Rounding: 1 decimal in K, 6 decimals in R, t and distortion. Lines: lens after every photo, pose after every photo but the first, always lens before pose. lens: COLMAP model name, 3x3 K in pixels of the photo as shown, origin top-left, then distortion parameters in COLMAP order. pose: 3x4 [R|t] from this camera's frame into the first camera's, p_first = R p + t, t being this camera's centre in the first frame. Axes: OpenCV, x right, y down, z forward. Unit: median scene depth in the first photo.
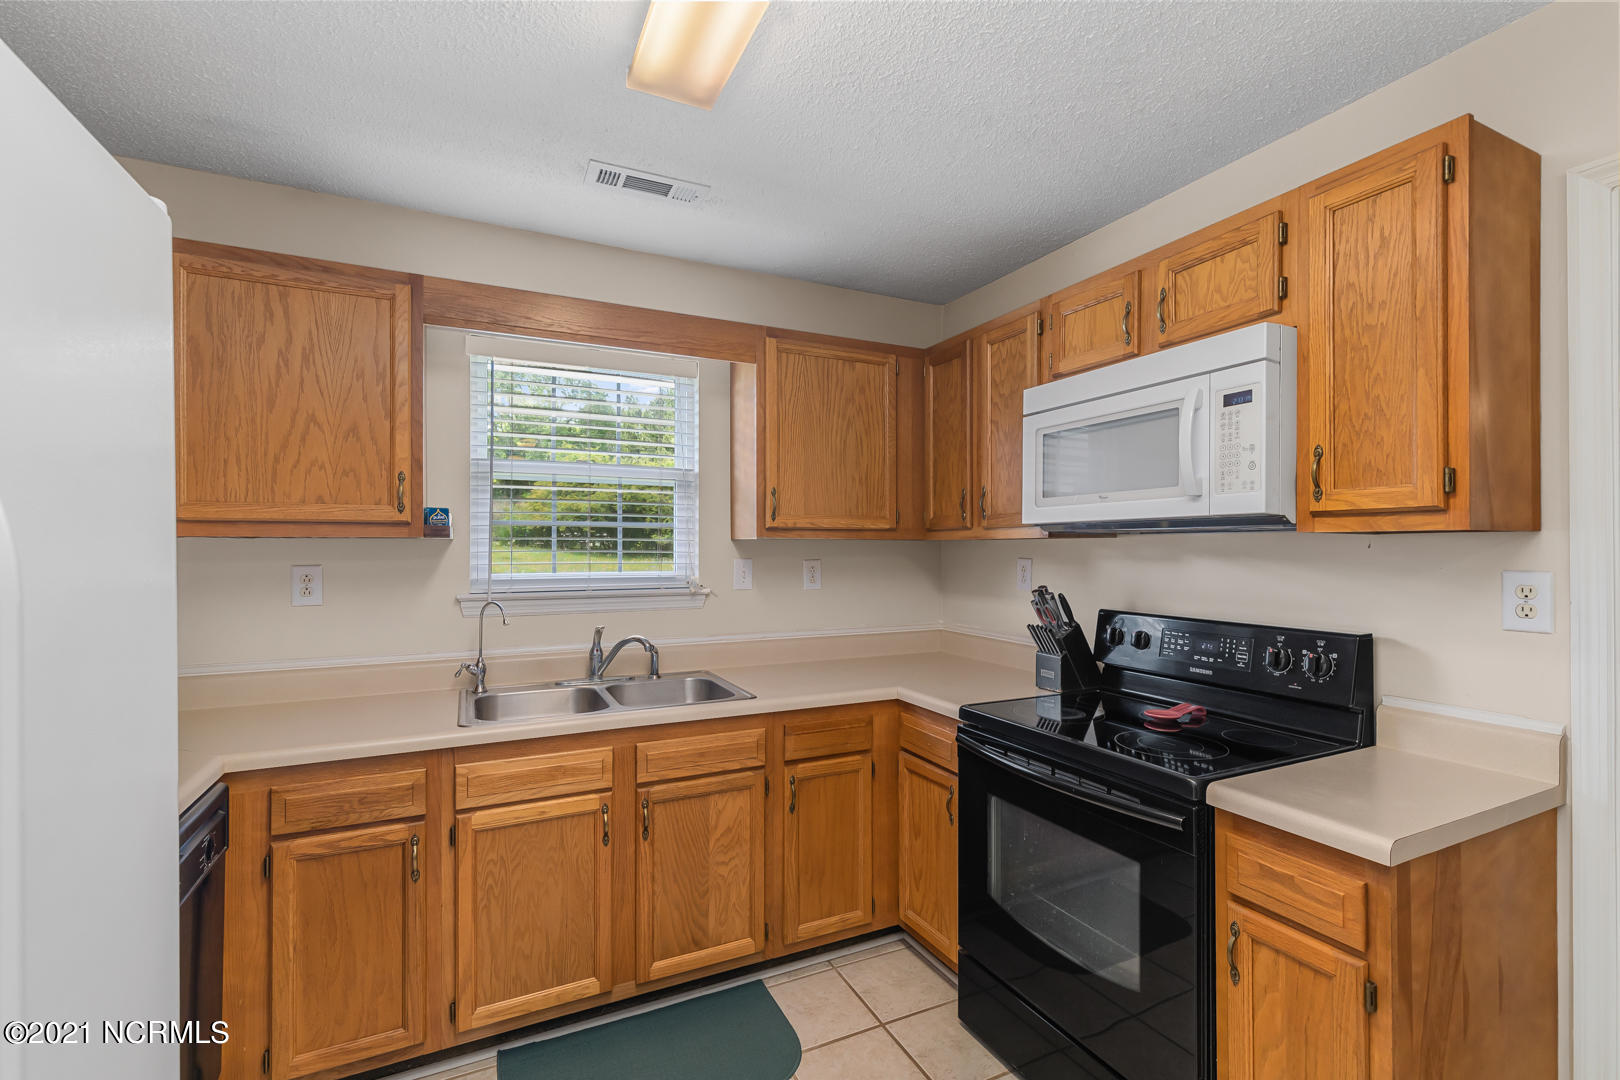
lens RADIAL K [[722.4, 0, 838.3], [0, 722.4, 544.1], [0, 0, 1]] dist [0.006438, -0.001183]
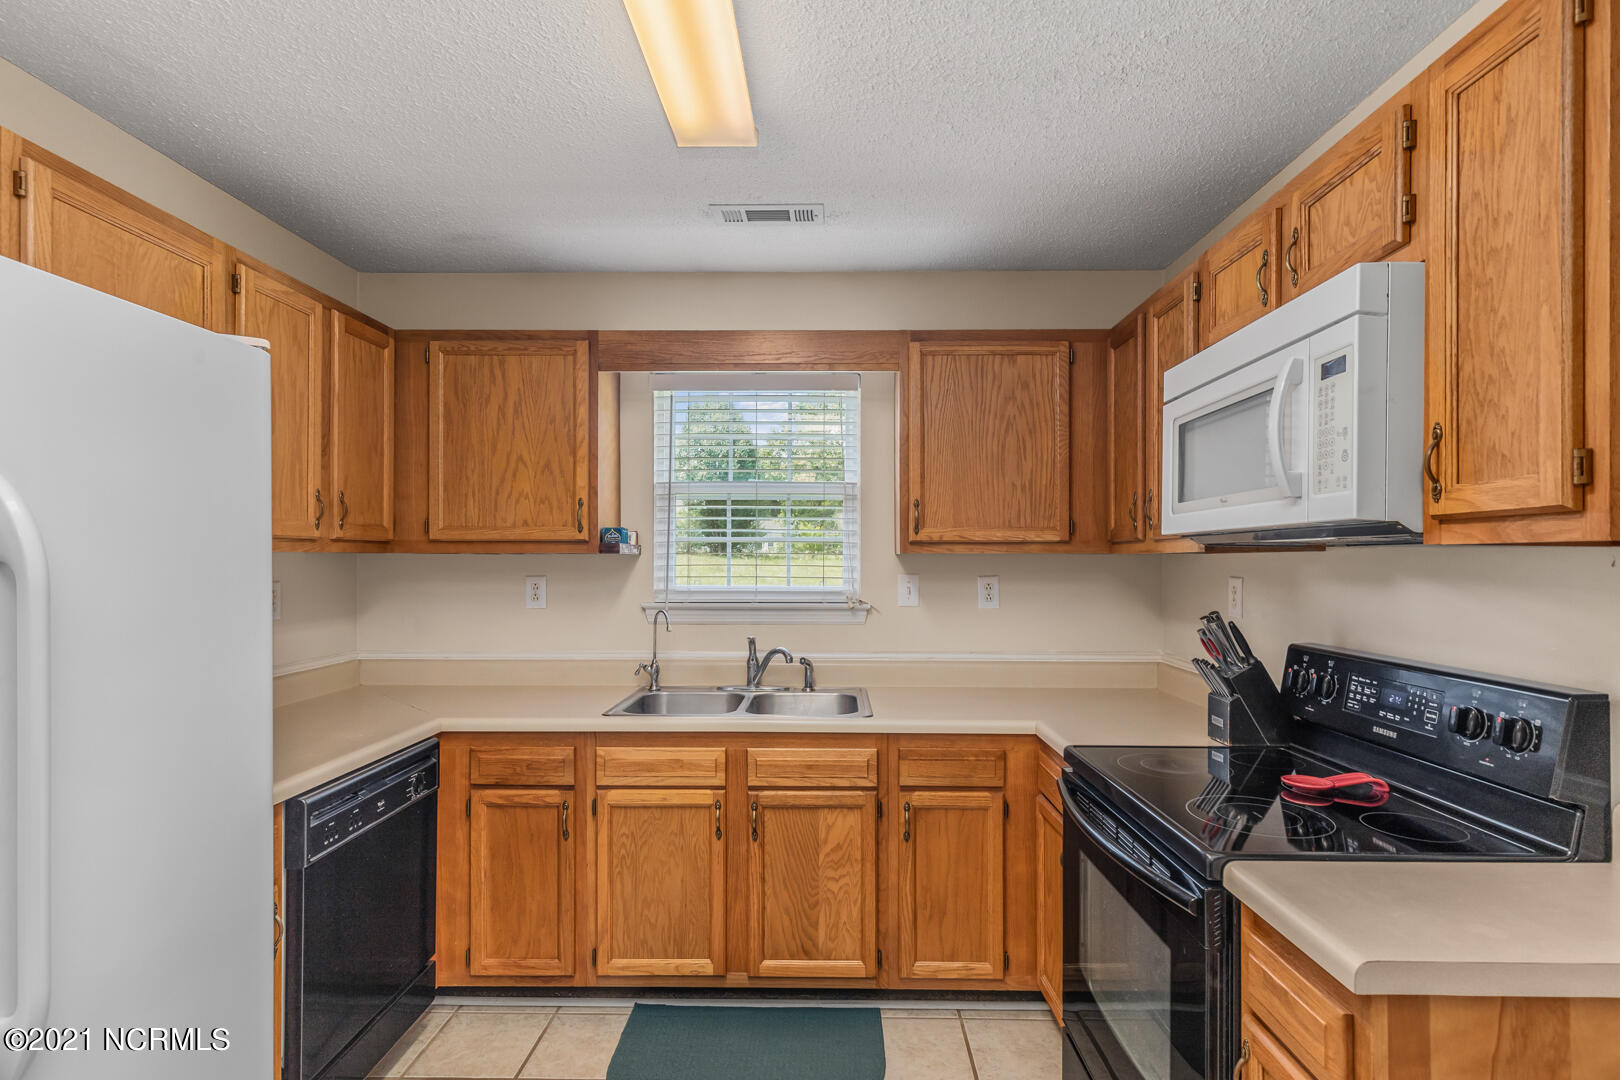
lens RADIAL K [[807.1, 0, 824.3], [0, 807.1, 555.8], [0, 0, 1]] dist [0.007147, -0.001460]
pose [[0.888443, -0.000882, -0.458985, 0.372482], [0.000026, 0.999998, -0.001870, -0.002664], [0.458986, 0.001649, 0.888442, 0.003772]]
